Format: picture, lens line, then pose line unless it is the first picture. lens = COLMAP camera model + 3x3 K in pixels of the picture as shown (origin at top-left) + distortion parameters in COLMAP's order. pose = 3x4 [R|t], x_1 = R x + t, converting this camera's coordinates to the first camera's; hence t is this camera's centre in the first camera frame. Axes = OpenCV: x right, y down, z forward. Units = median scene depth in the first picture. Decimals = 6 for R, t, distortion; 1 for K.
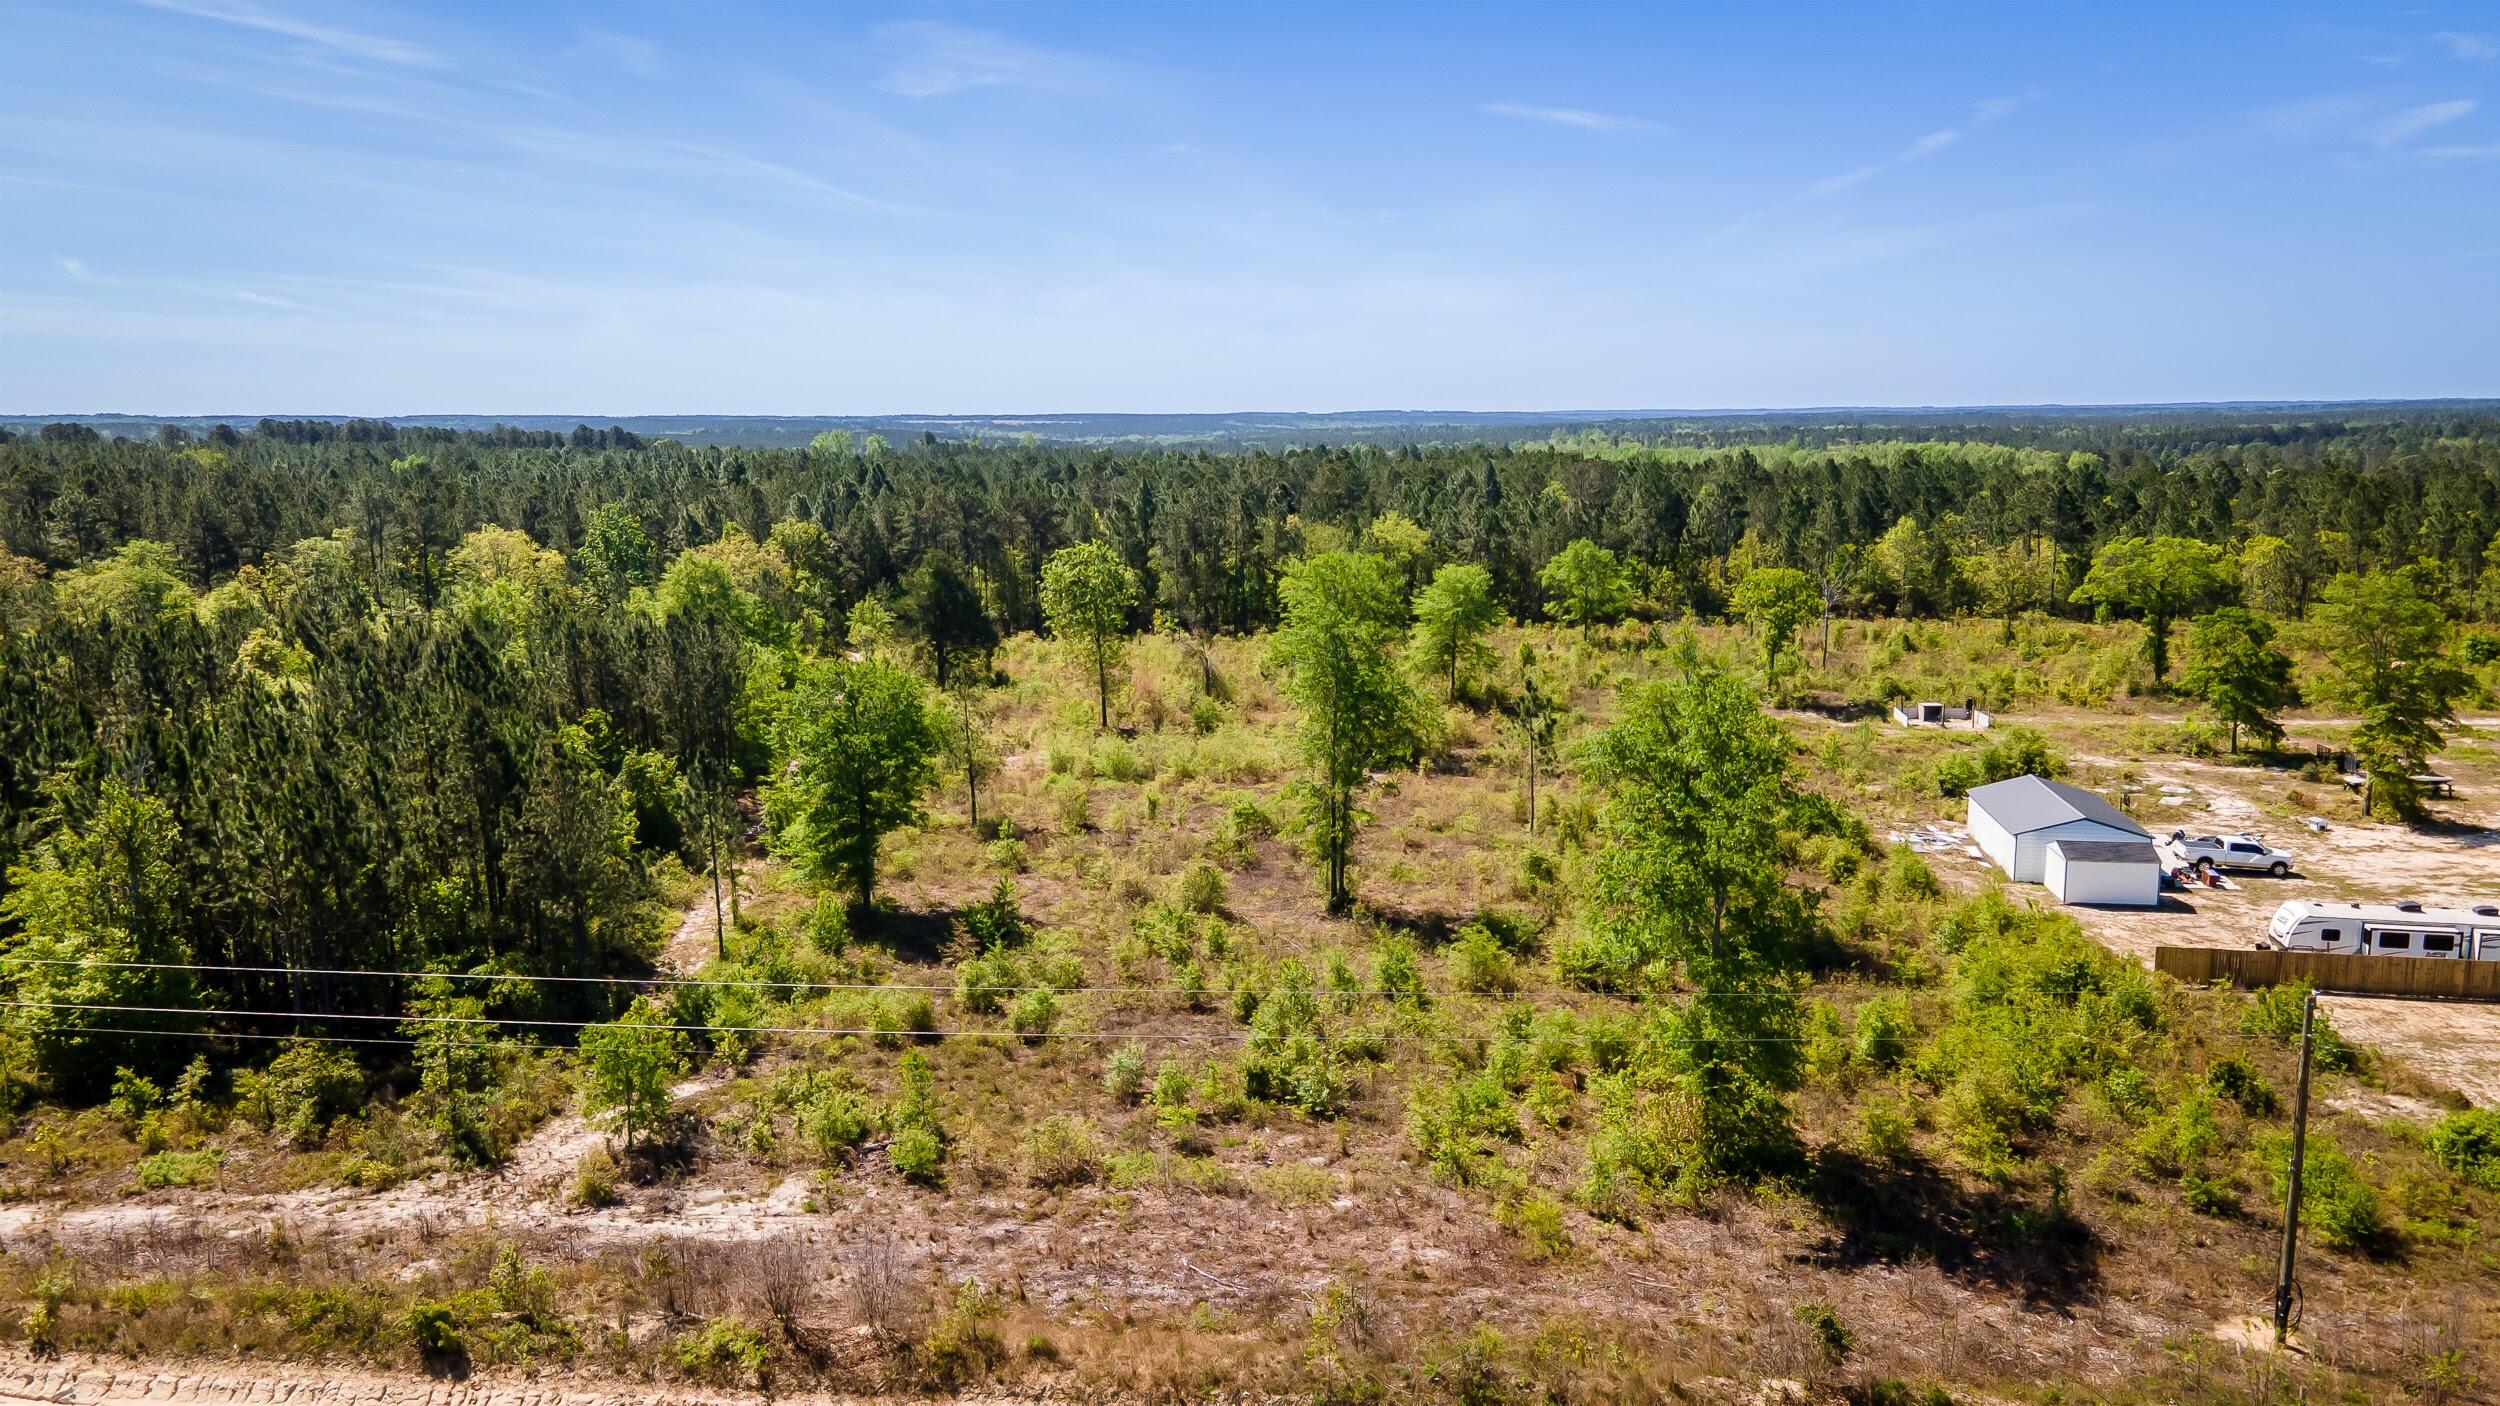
lens RADIAL K [[1863.3, 0, 1239.8], [0, 1863.3, 697.4], [0, 0, 1]] dist [0.023373, 0.035665]
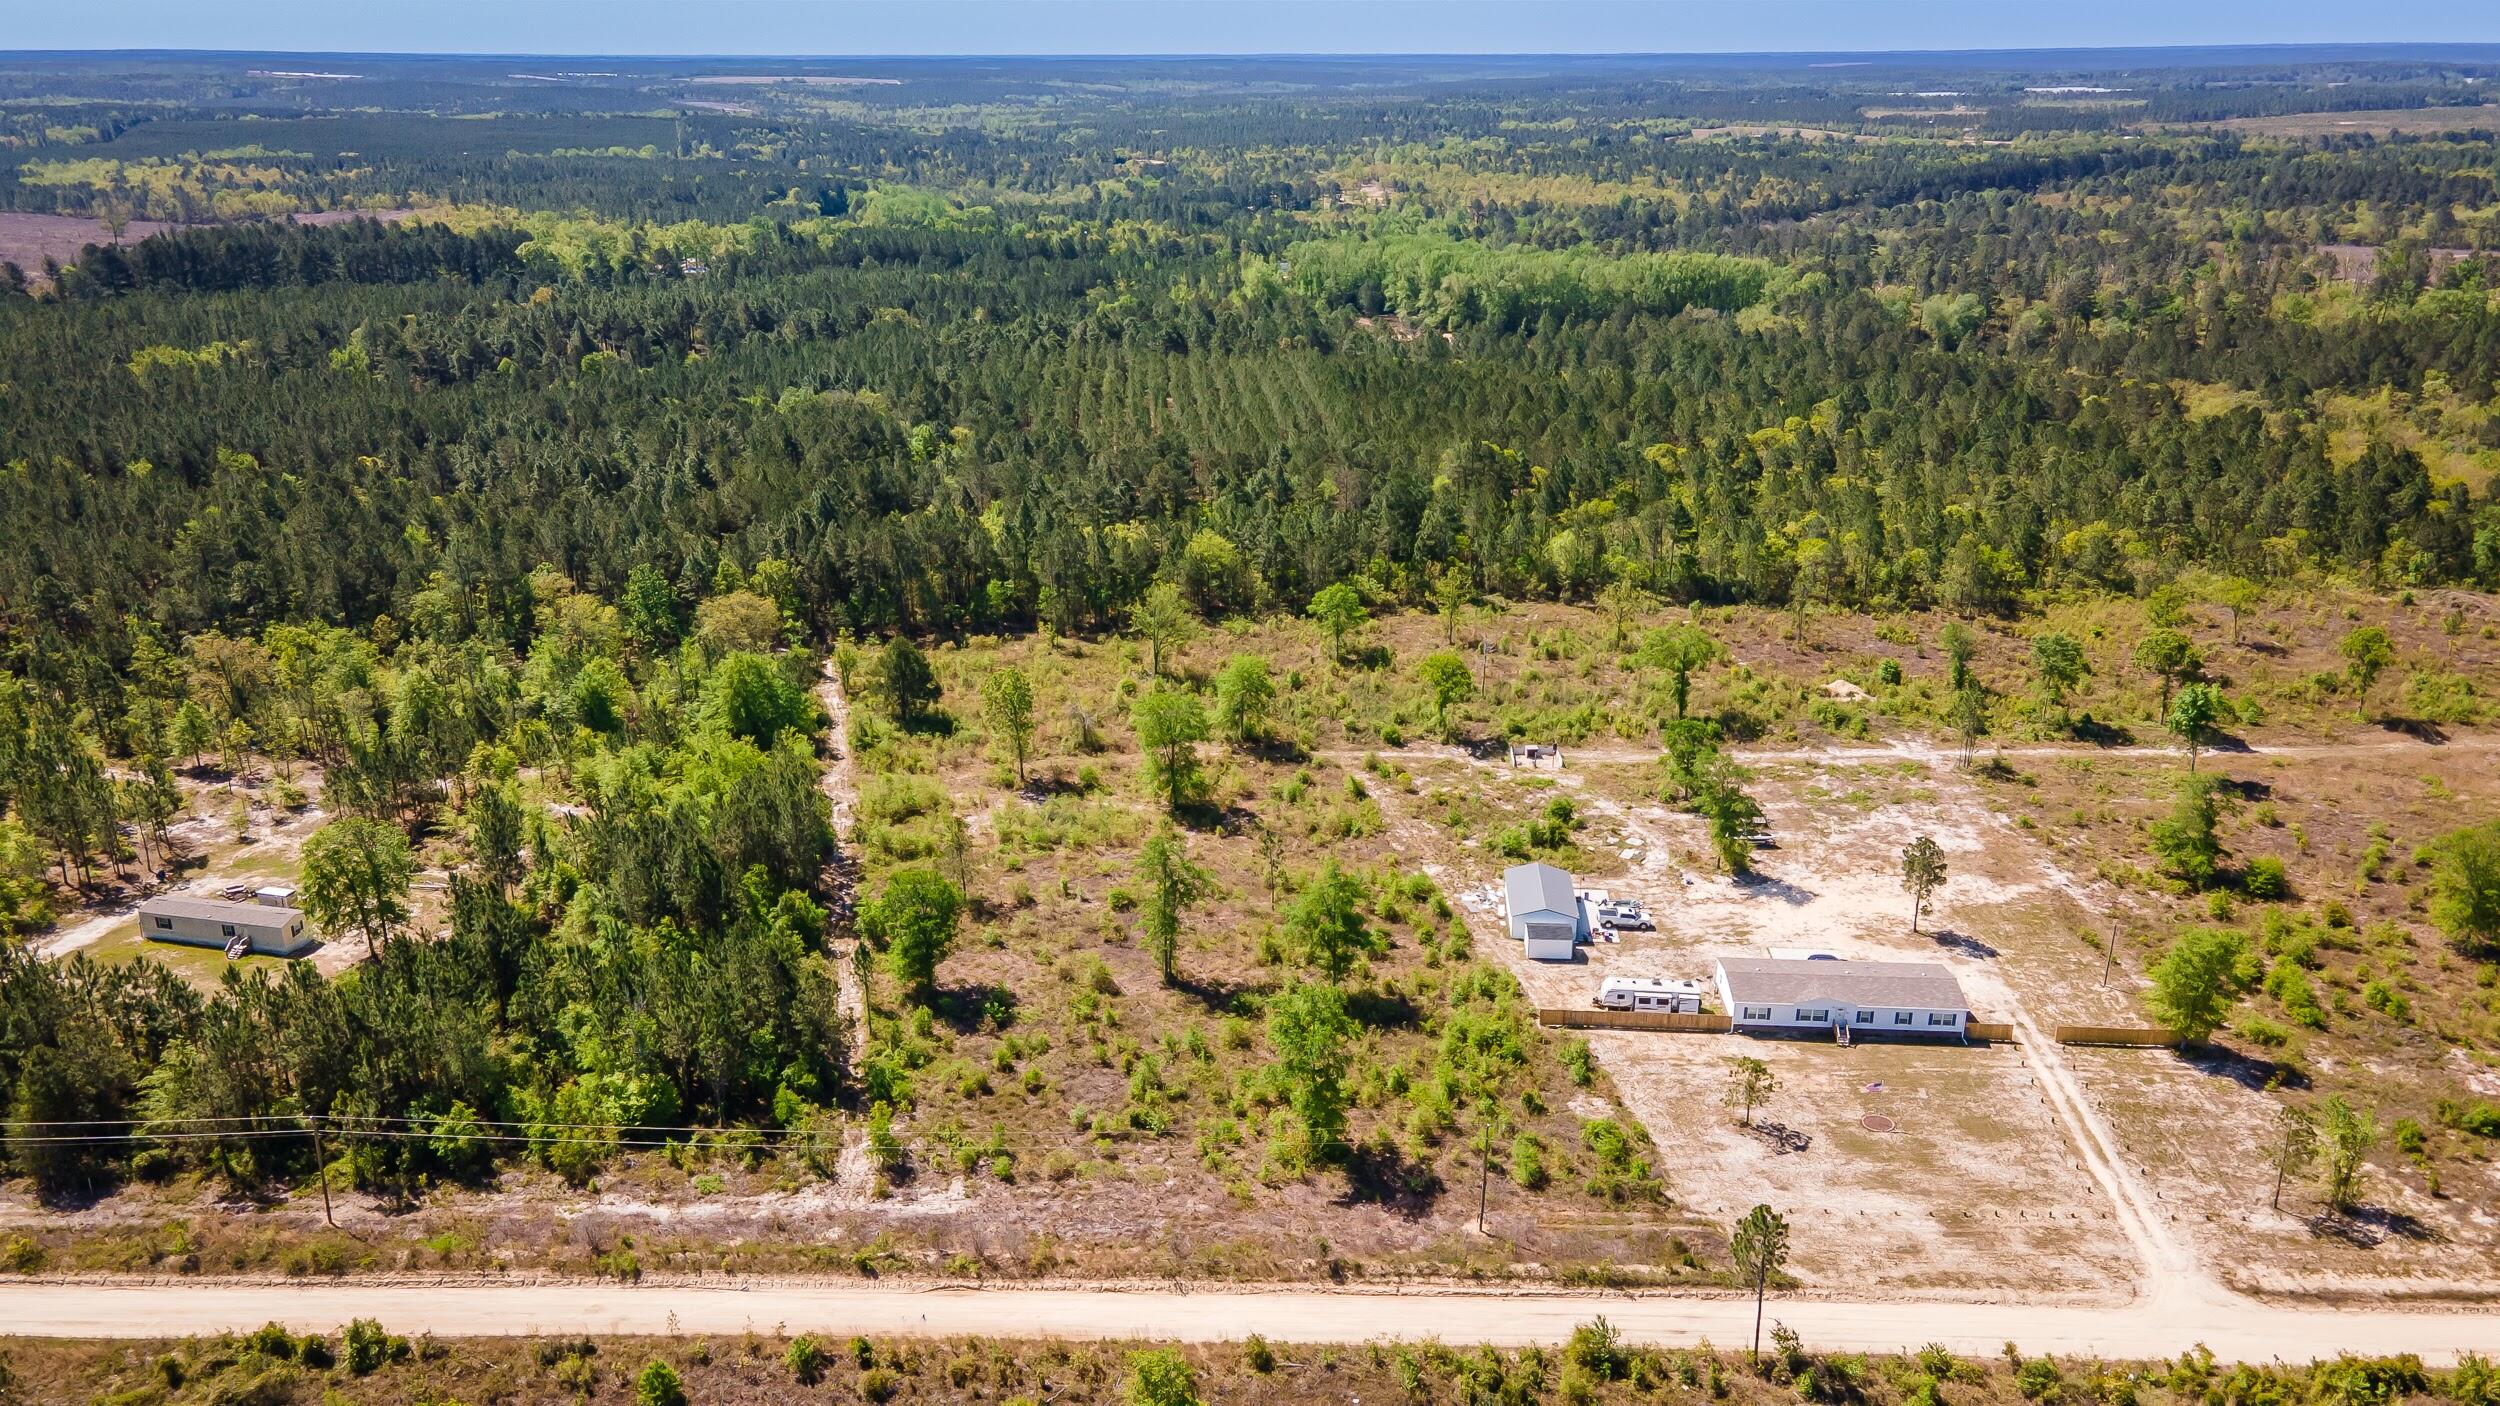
lens RADIAL K [[1863.3, 0, 1246.0], [0, 1863.3, 704.7], [0, 0, 1]] dist [0.023373, 0.035665]
pose [[0.995917, -0.025493, 0.086595, -0.048085], [0.009101, 0.982761, 0.184655, -0.866090], [-0.089809, -0.183113, 0.978981, -1.444303]]
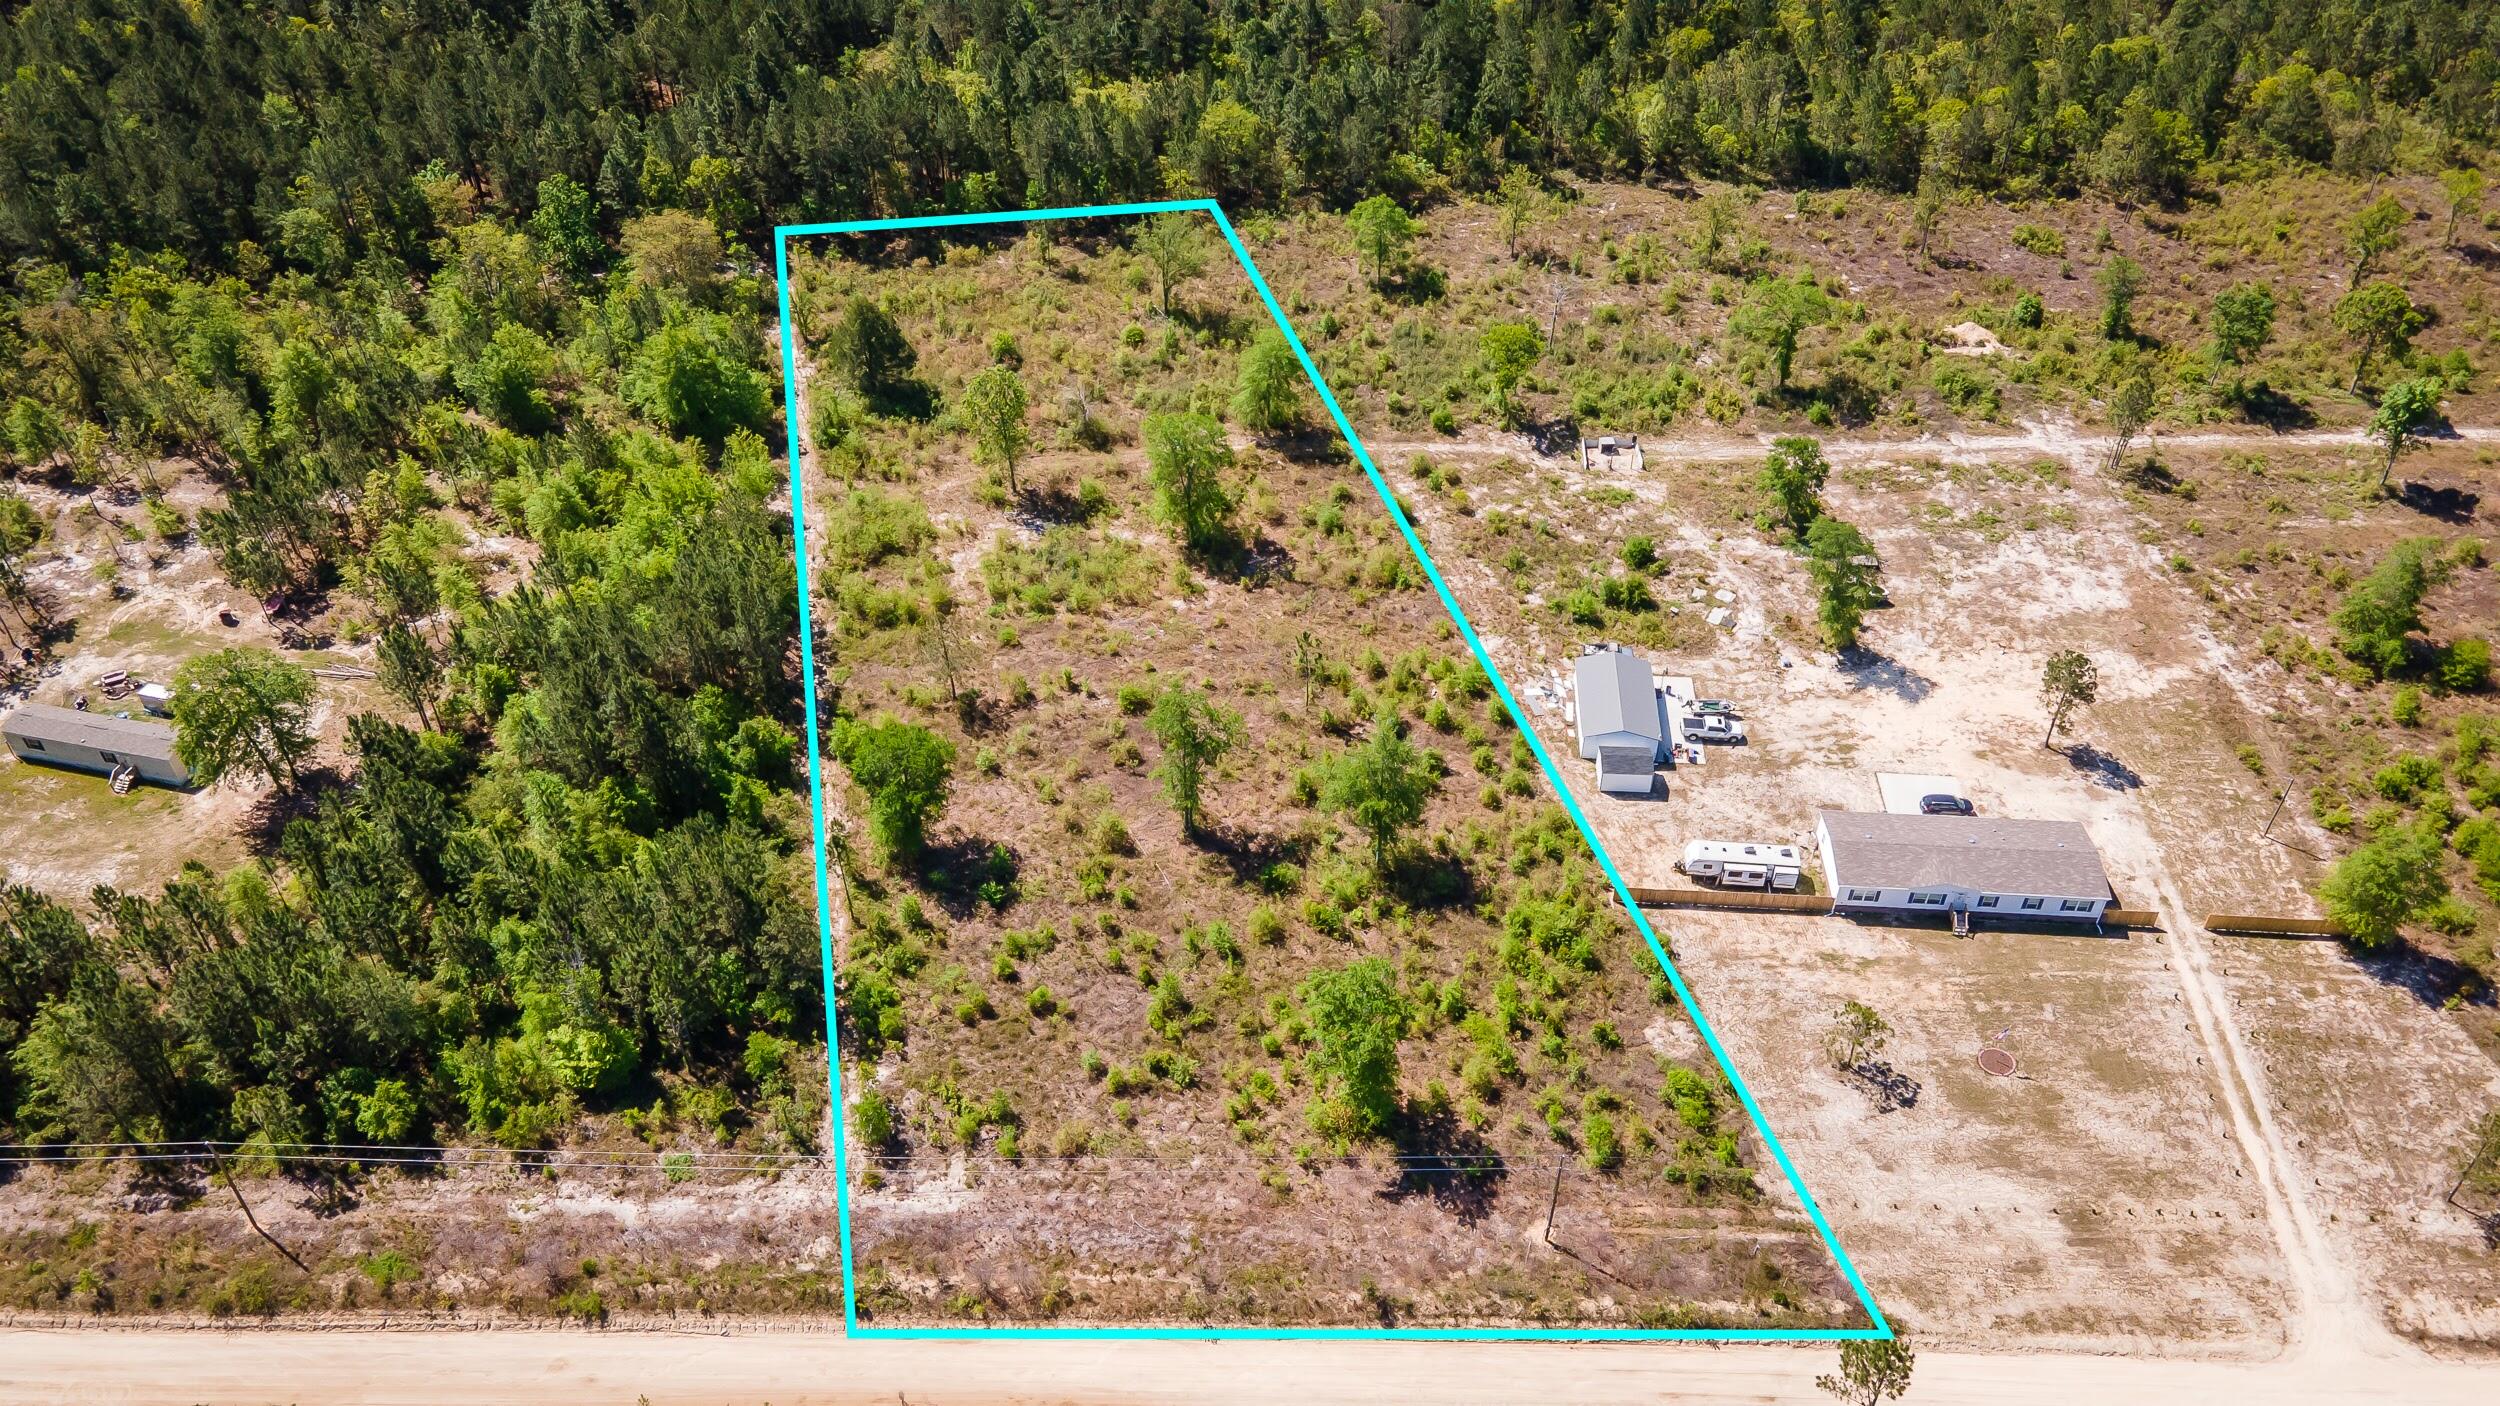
lens RADIAL K [[1863.3, 0, 1249.4], [0, 1863.3, 725.9], [0, 0, 1]] dist [0.023373, 0.035665]
pose [[0.996294, -0.055209, 0.065954, -0.002613], [0.013353, 0.856790, 0.515493, -1.386359], [-0.084968, -0.512702, 0.854352, -0.714308]]
